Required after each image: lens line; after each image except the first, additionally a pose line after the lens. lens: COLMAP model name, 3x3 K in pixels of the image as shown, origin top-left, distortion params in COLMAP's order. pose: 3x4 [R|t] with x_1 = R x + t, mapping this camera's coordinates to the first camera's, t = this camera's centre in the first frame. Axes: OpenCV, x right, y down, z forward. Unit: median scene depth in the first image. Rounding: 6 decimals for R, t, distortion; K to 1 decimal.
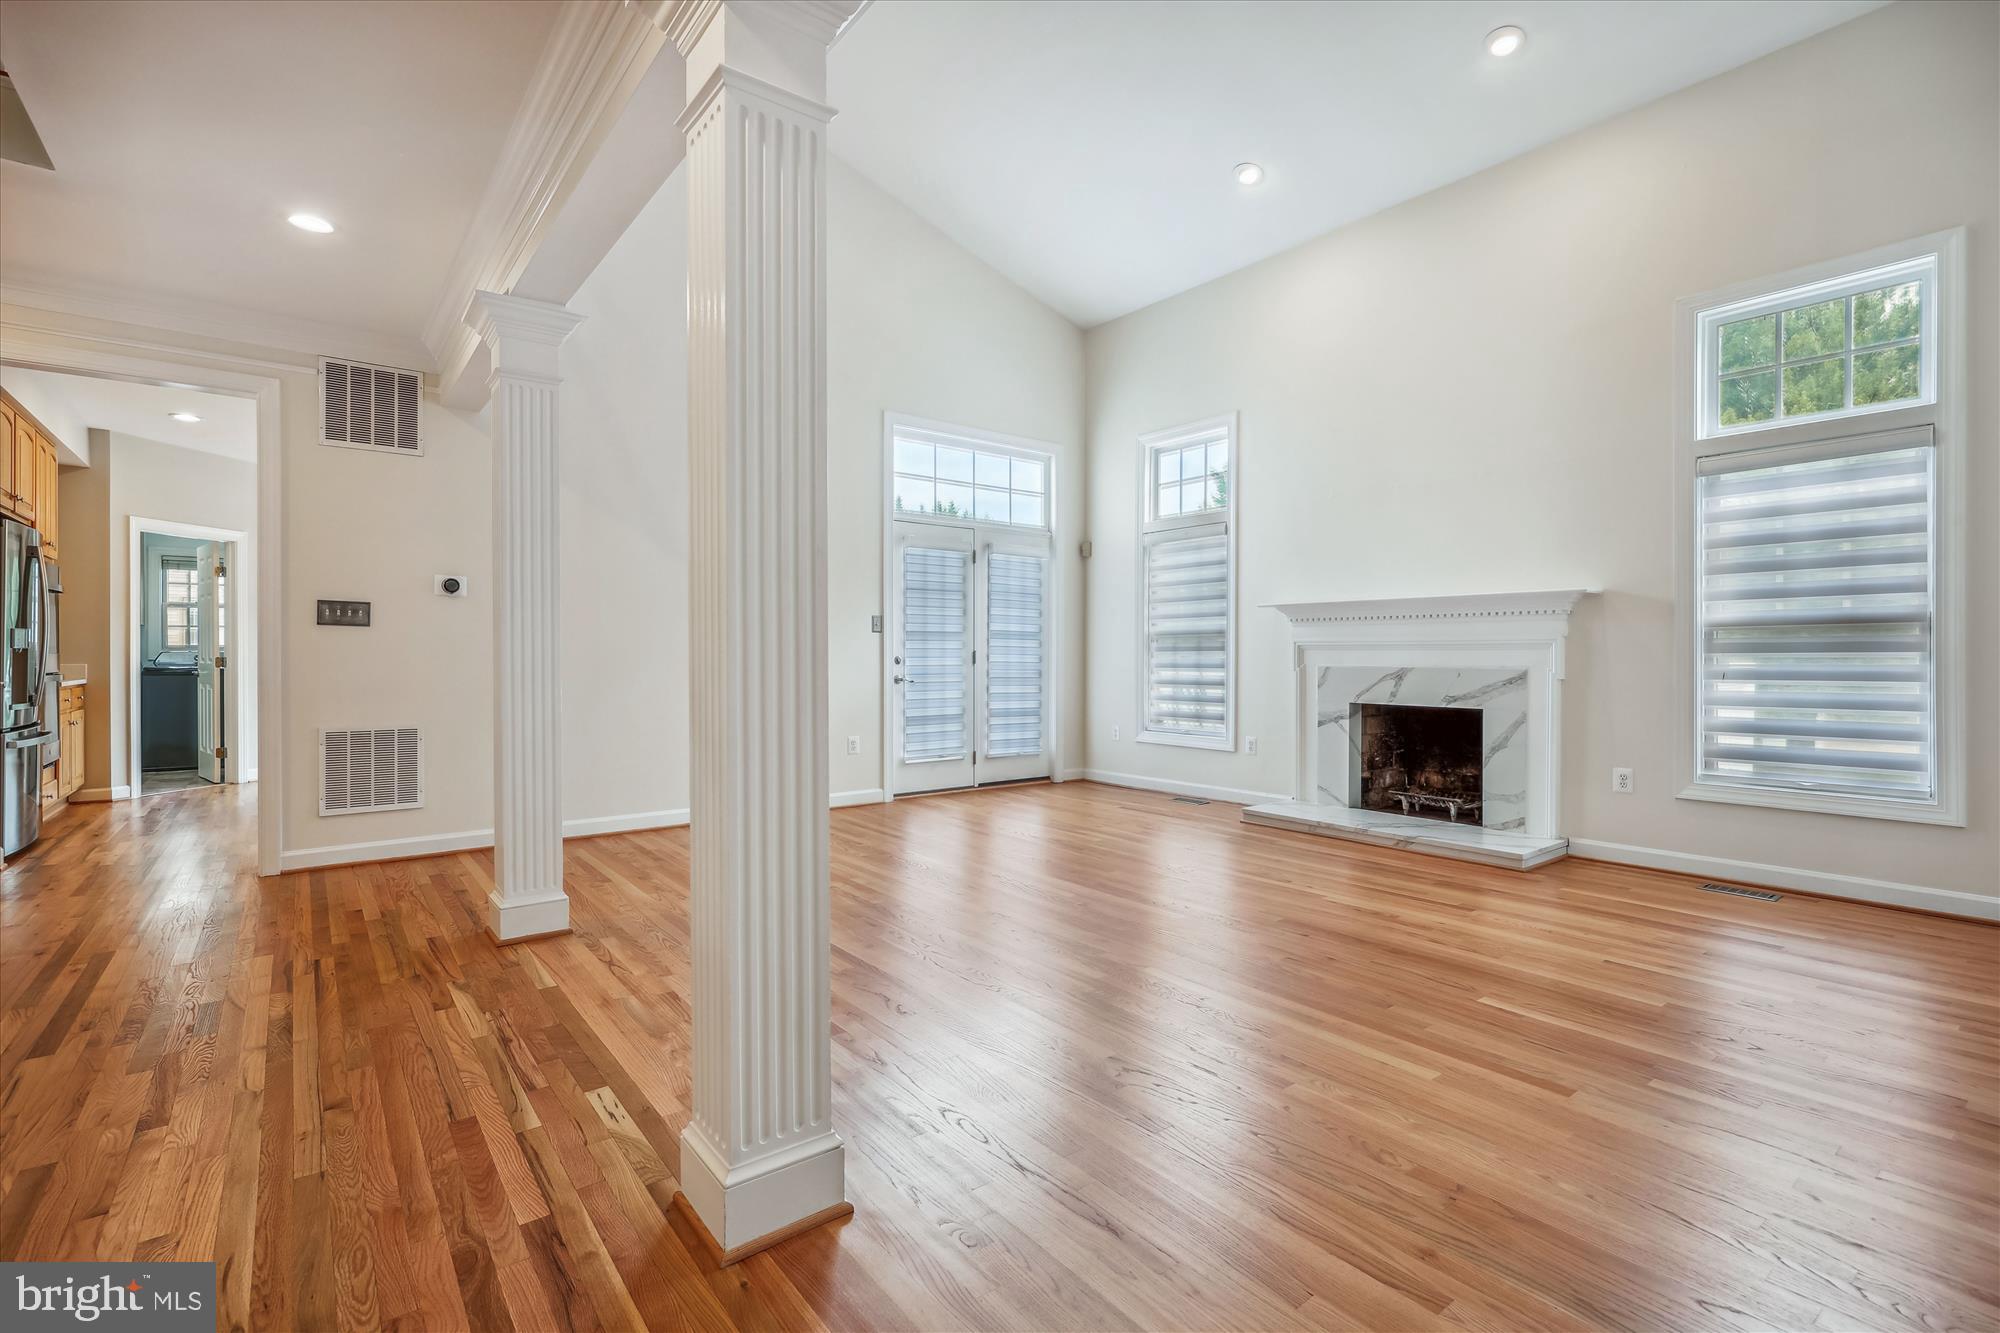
lens RADIAL K [[918.9, 0, 1012.8], [0, 918.9, 654.8], [0, 0, 1]] dist [0.000262, 0.000374]
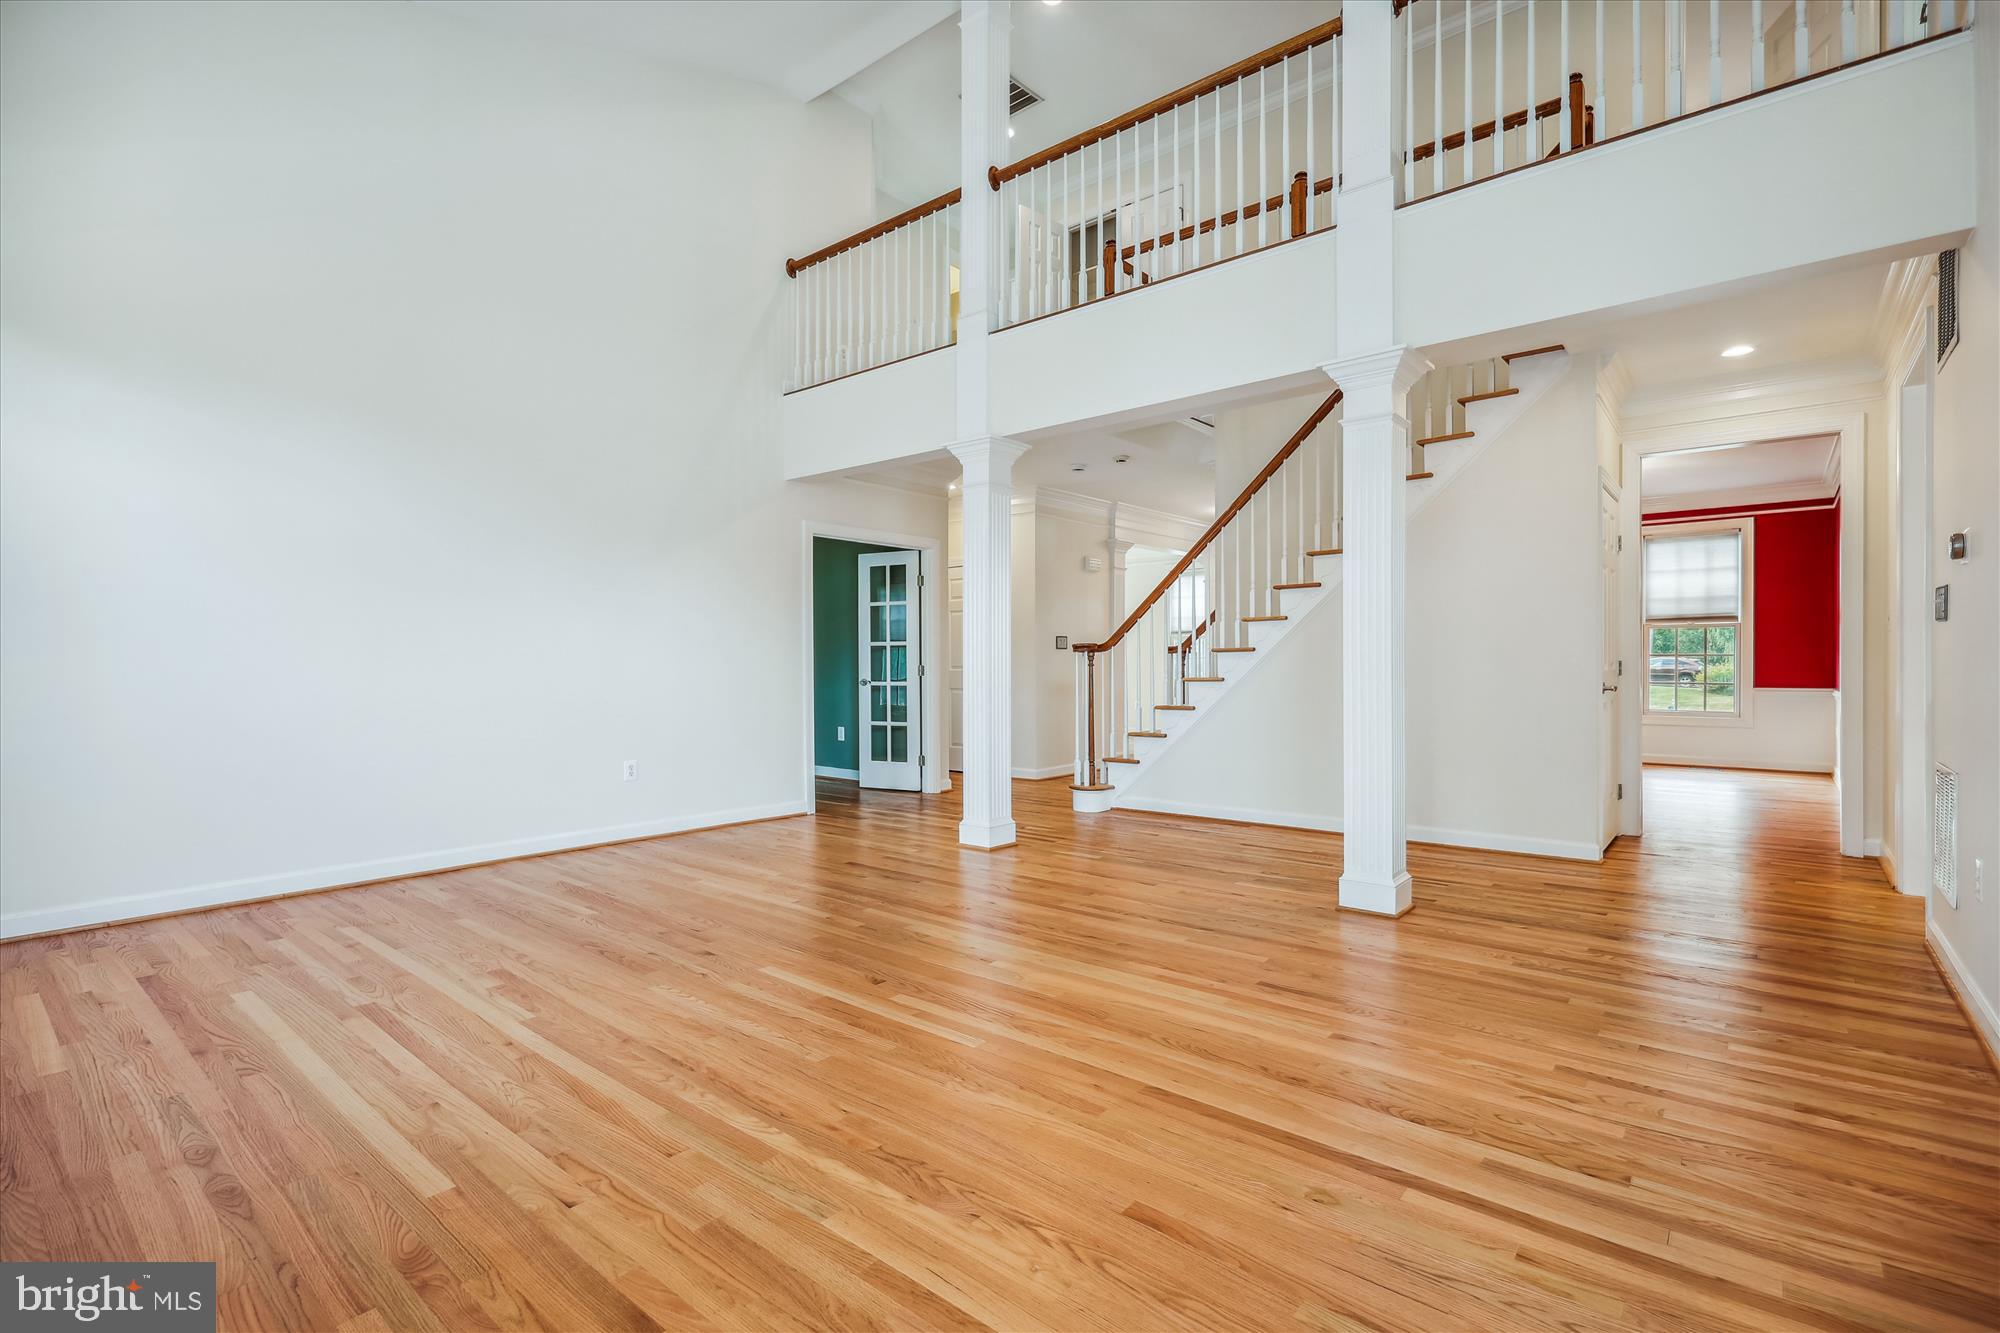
lens RADIAL K [[918.9, 0, 996.6], [0, 918.9, 671.2], [0, 0, 1]] dist [0.000262, 0.000374]
pose [[-0.978924, 0.007073, -0.204103, 0.089593], [0.005010, 0.999931, 0.010619, -0.003053], [0.204164, 0.009373, -0.978892, 1.190736]]
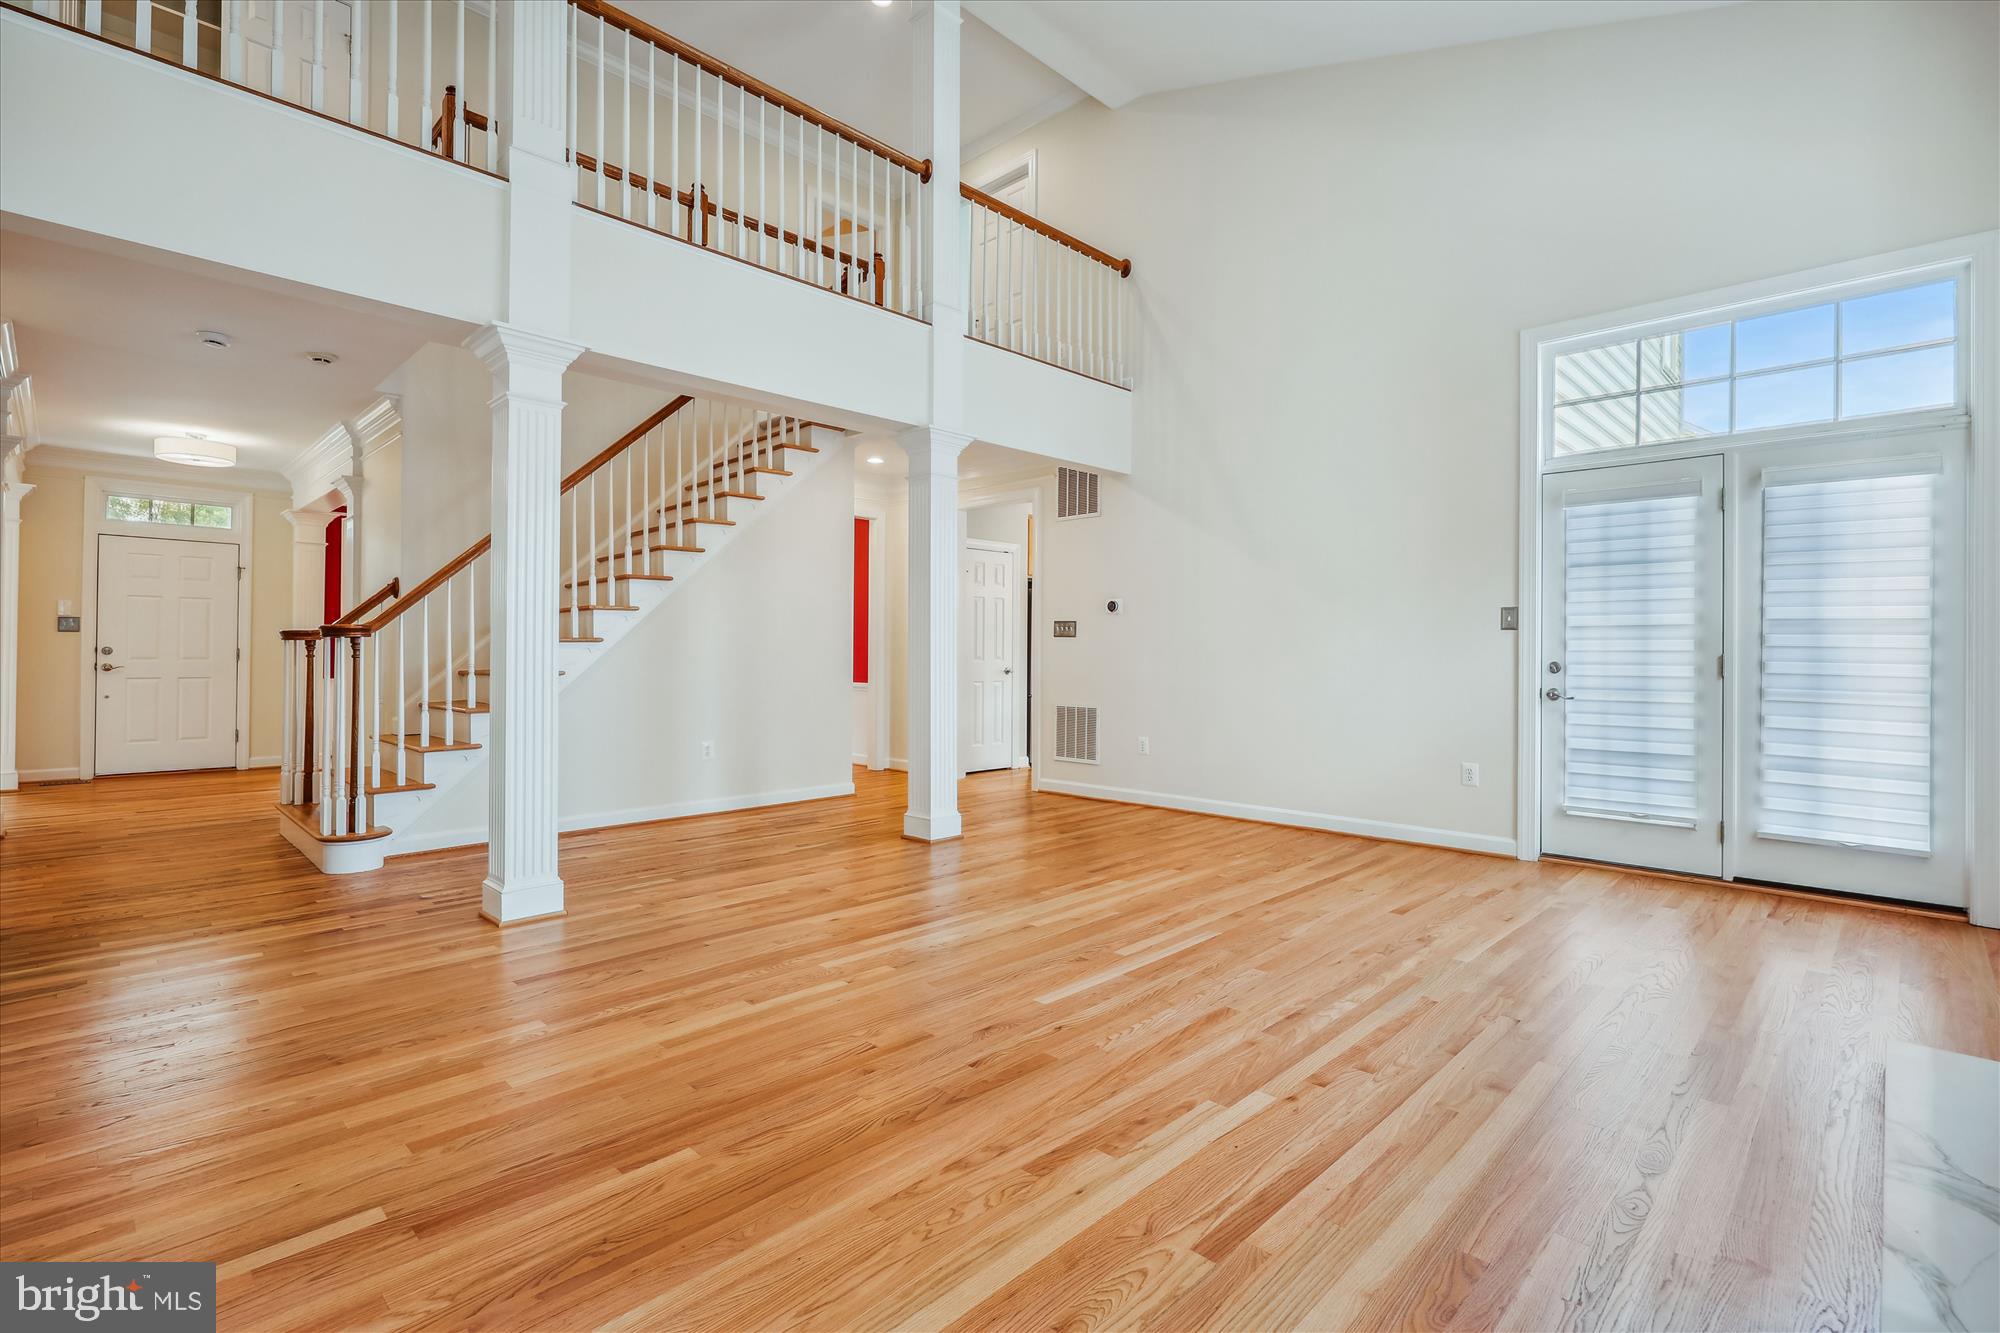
lens RADIAL K [[918.9, 0, 1011.3], [0, 918.9, 650.8], [0, 0, 1]] dist [0.000262, 0.000374]
pose [[0.135783, -0.002863, -0.990734, 0.589398], [-0.004972, 0.999981, -0.003571, -0.002249], [0.990726, 0.005411, 0.135766, 0.545198]]
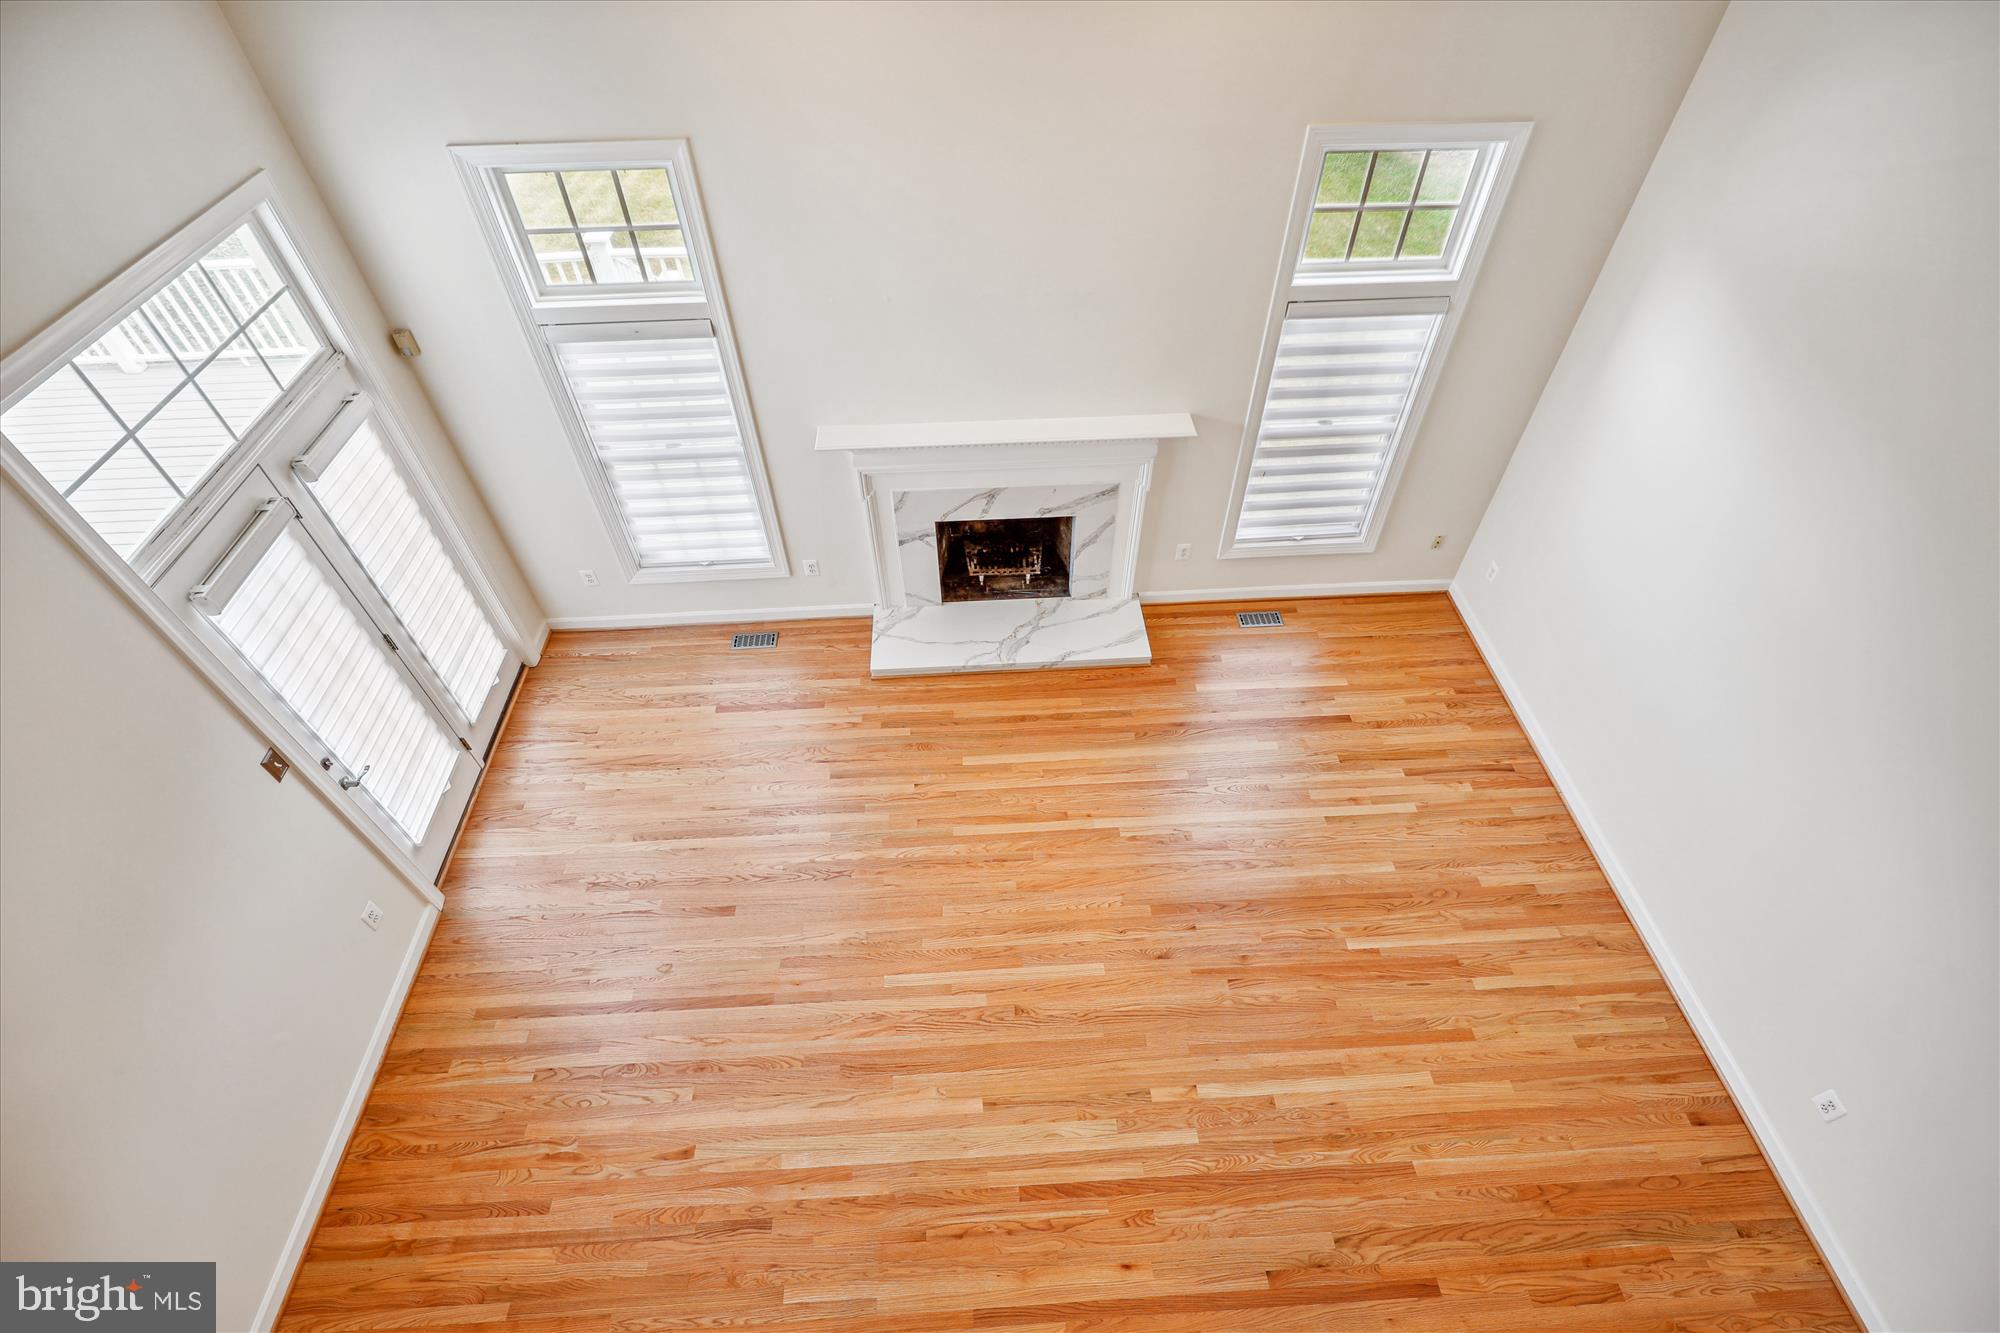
lens RADIAL K [[918.9, 0, 1008.4], [0, 918.9, 666.4], [0, 0, 1]] dist [0.000262, 0.000374]
pose [[0.573399, -0.603550, 0.554023, -0.183753], [0.005160, 0.678882, 0.734229, -0.510879], [-0.819260, -0.418147, 0.392385, 0.504124]]
